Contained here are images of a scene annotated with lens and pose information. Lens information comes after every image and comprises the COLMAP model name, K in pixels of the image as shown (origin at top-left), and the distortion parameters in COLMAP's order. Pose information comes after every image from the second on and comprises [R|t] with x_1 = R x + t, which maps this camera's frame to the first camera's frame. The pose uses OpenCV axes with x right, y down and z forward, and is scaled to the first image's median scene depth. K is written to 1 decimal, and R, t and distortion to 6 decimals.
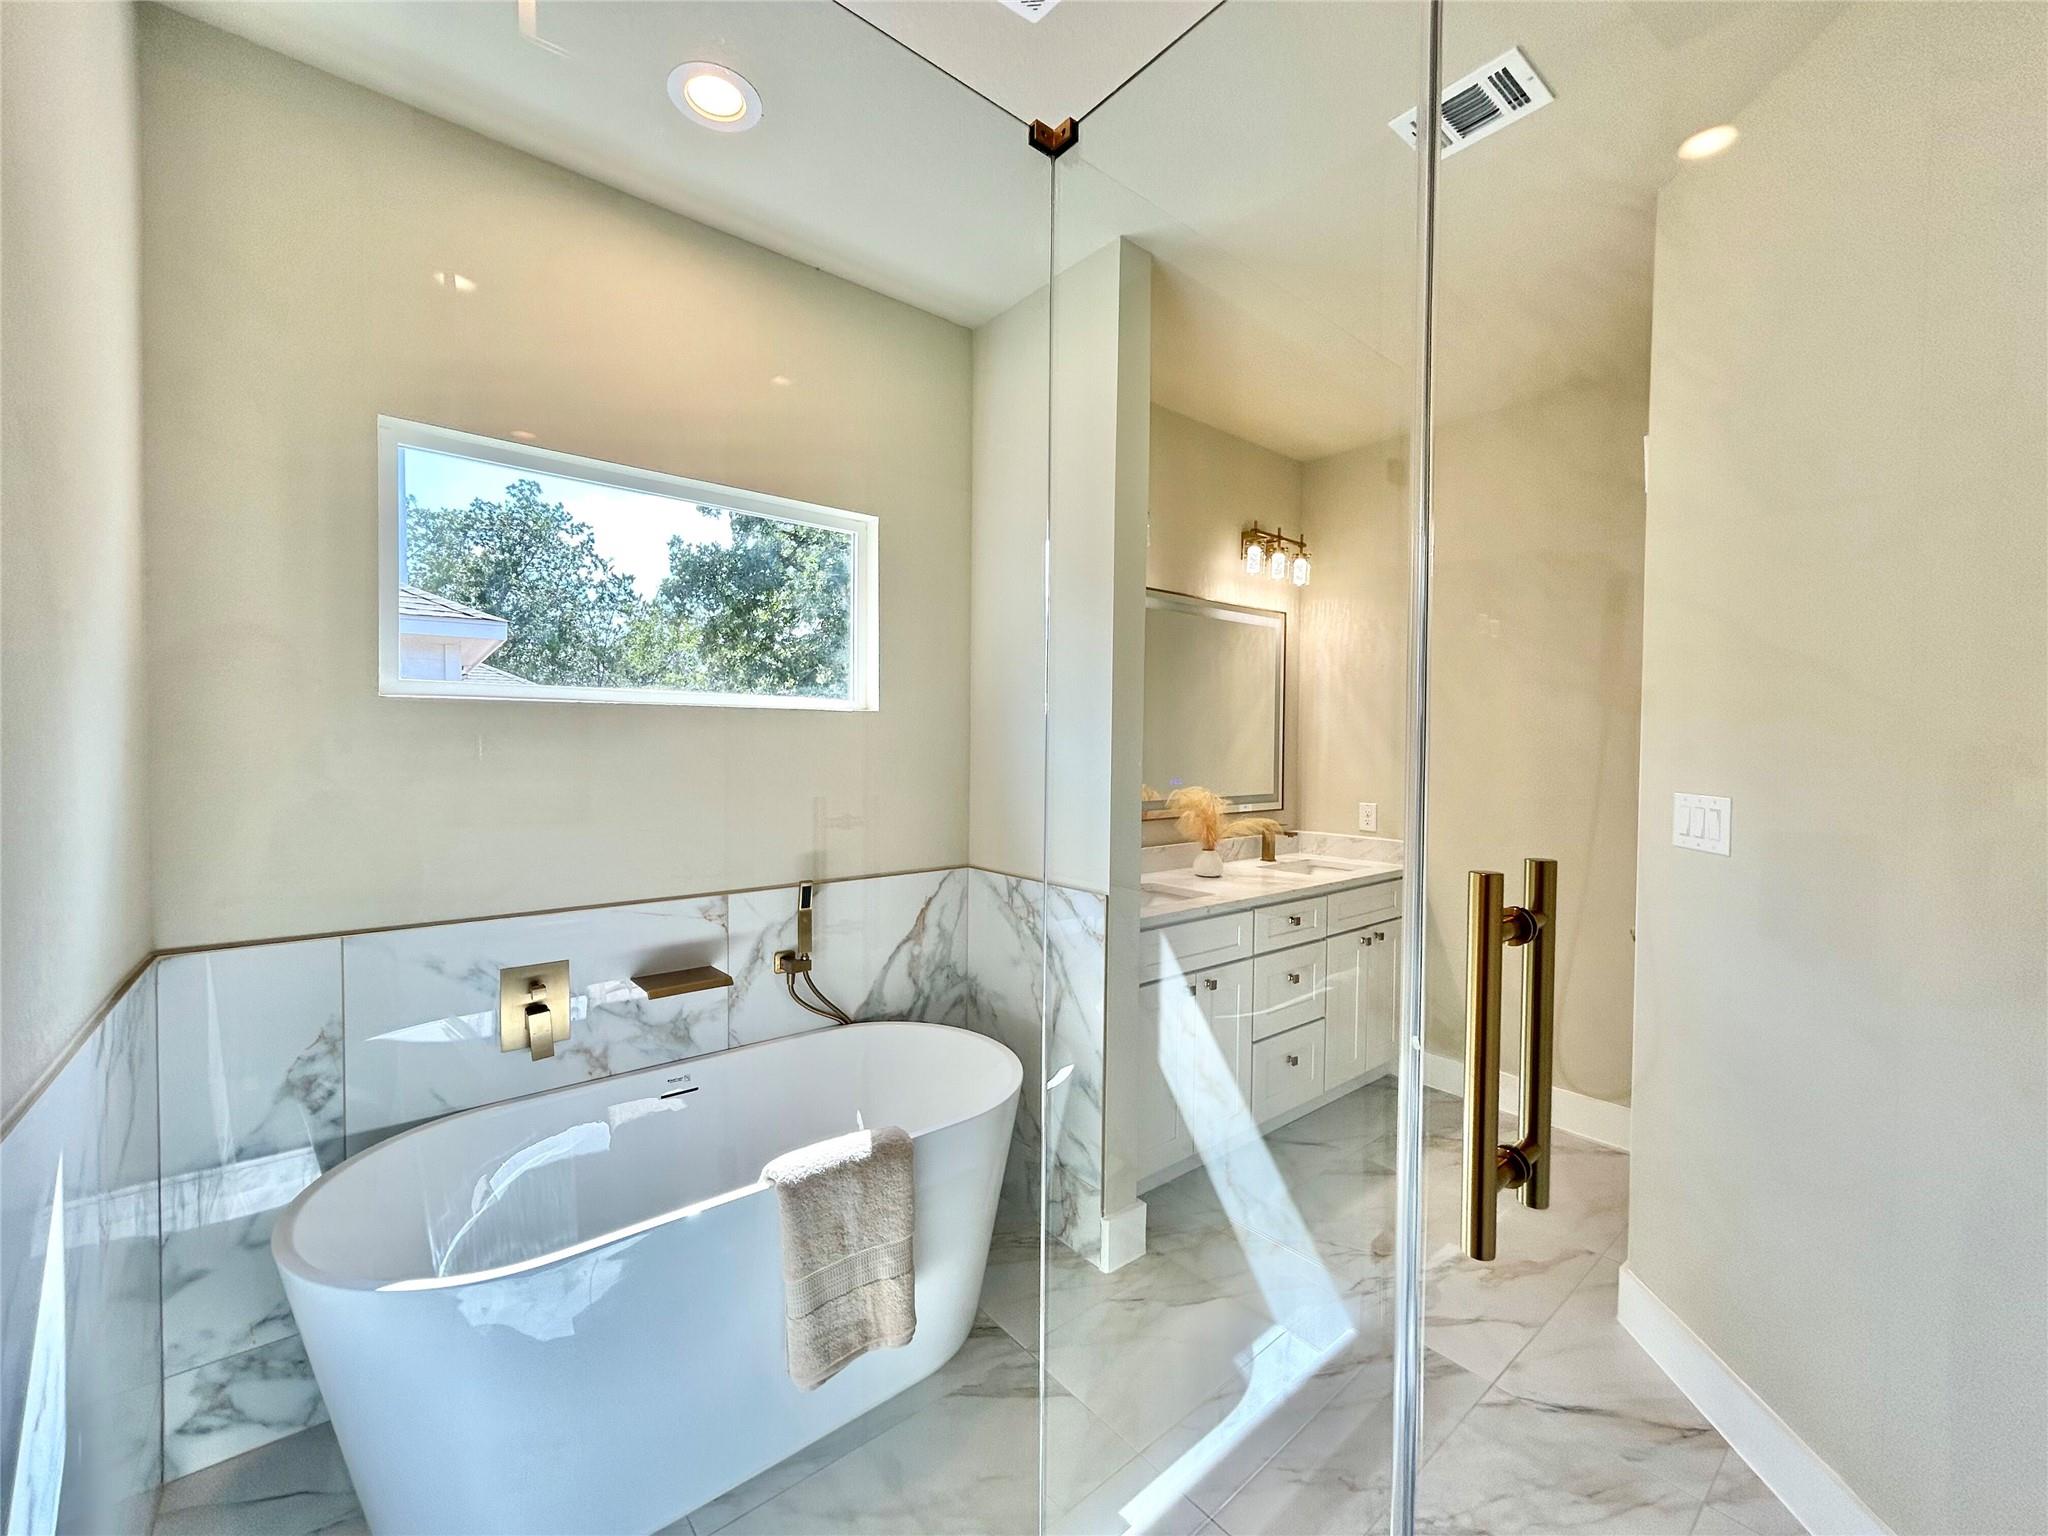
lens RADIAL K [[831.4, 0, 1018.7], [0, 831.4, 769.1], [0, 0, 1]] dist [0.000424, 0.000332]
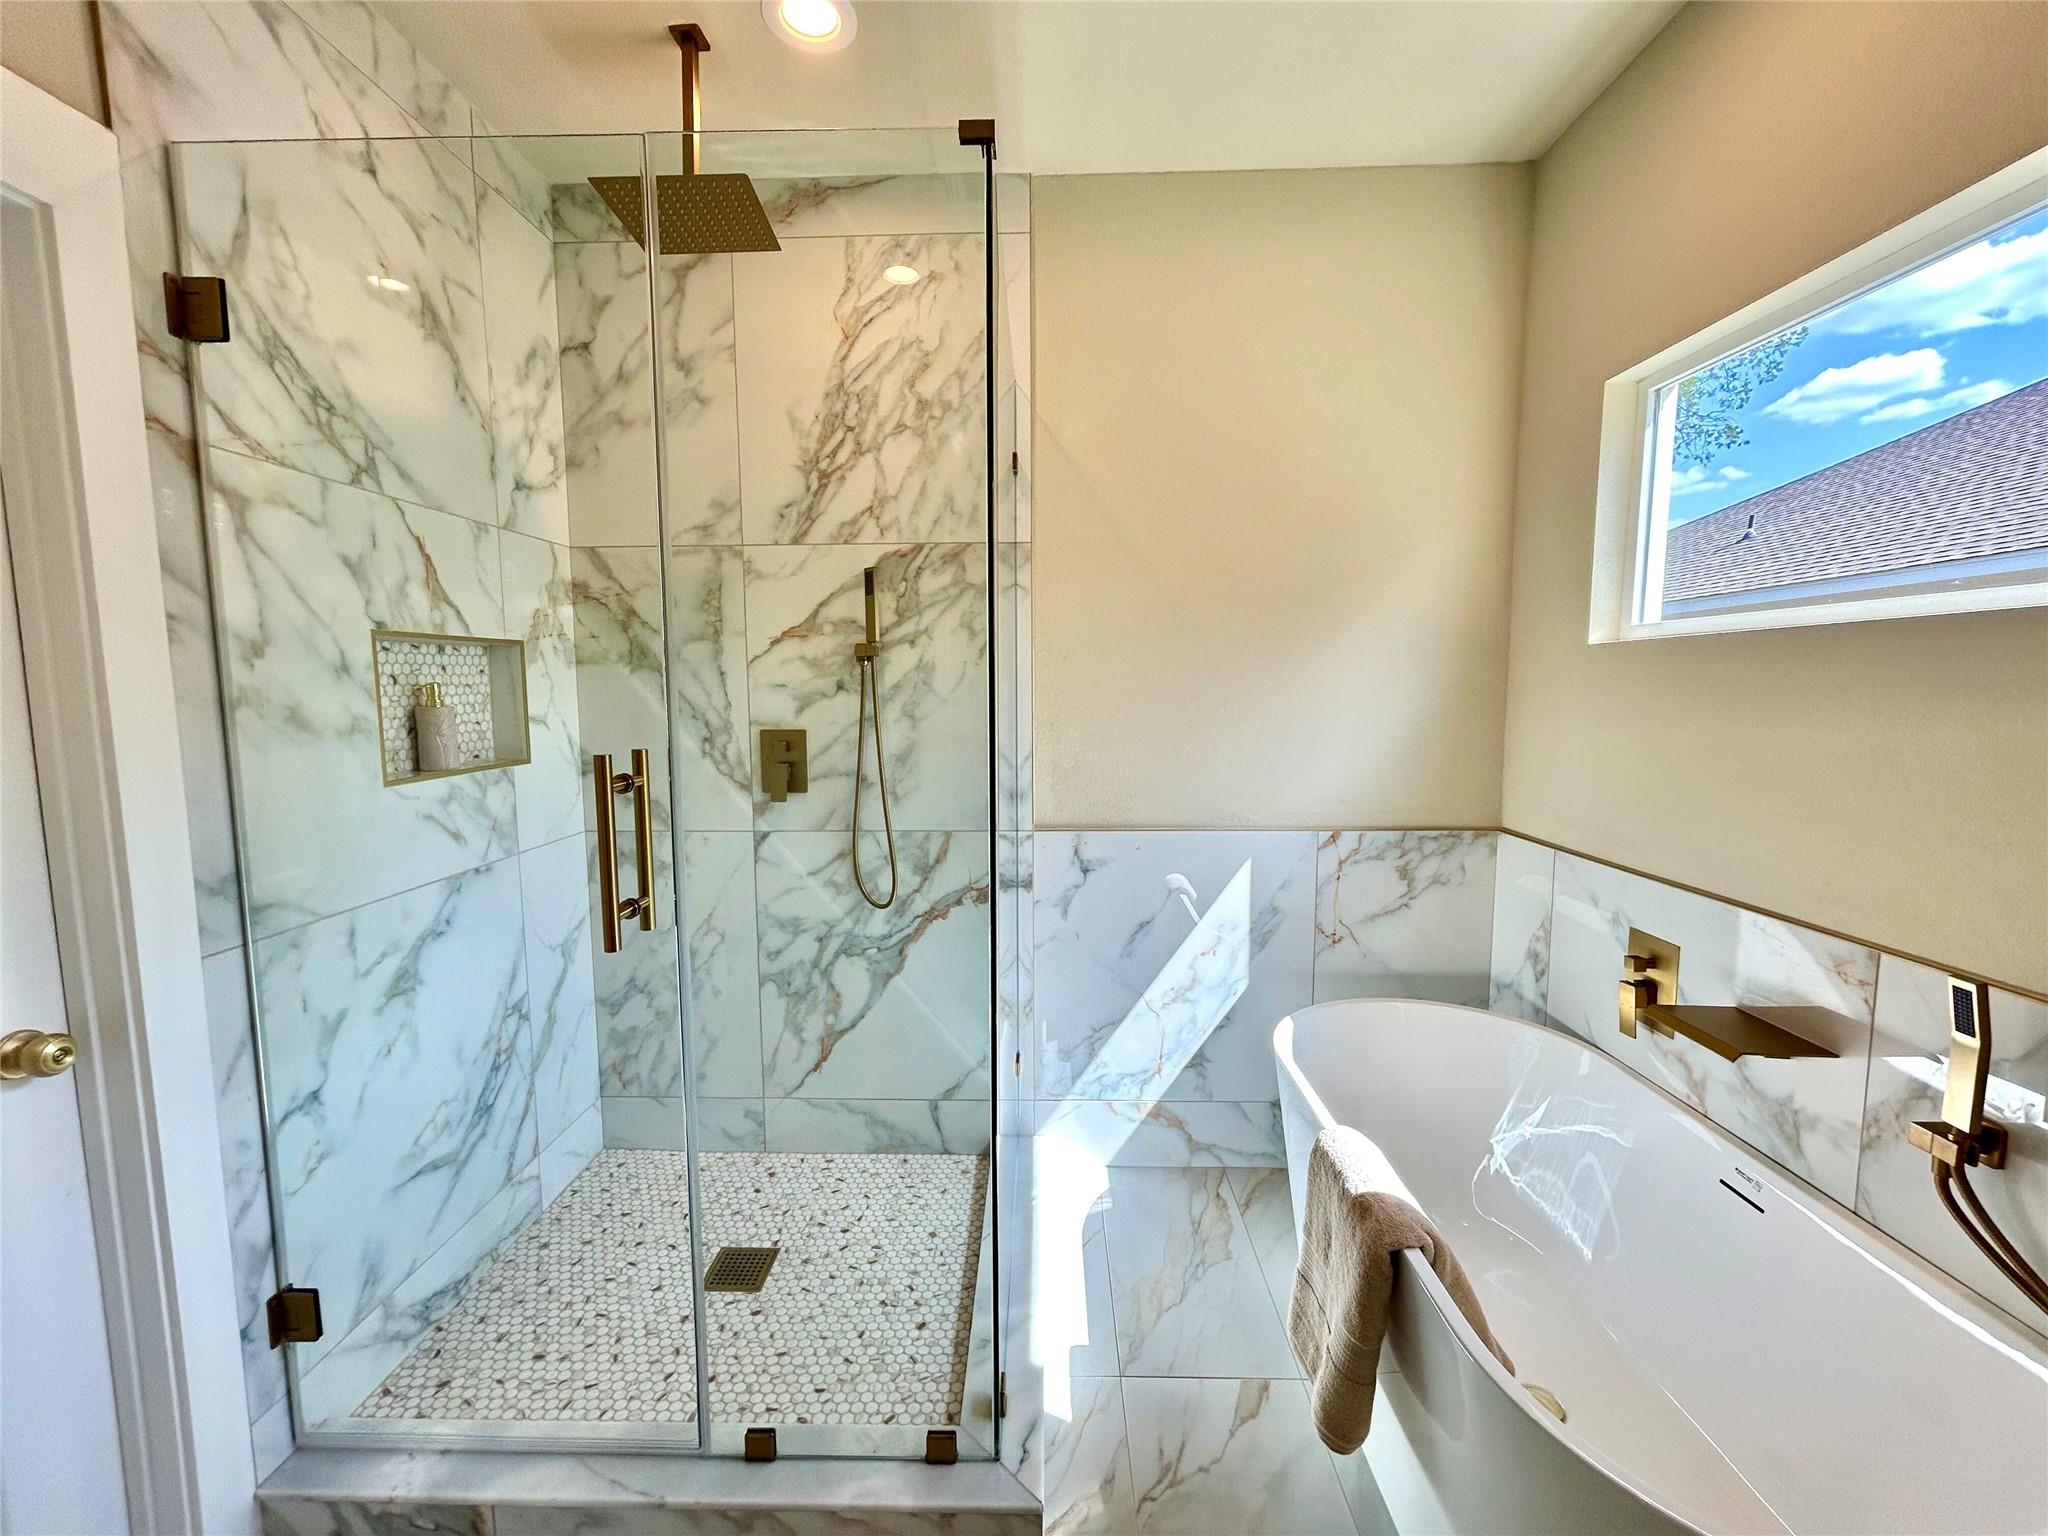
lens RADIAL K [[831.4, 0, 1018.7], [0, 831.4, 769.1], [0, 0, 1]] dist [0.000424, 0.000332]
pose [[-0.658013, 0.070013, -0.749744, 0.577910], [-0.022361, 0.993412, 0.112392, -0.030279], [0.752674, 0.090720, -0.652113, 1.171580]]
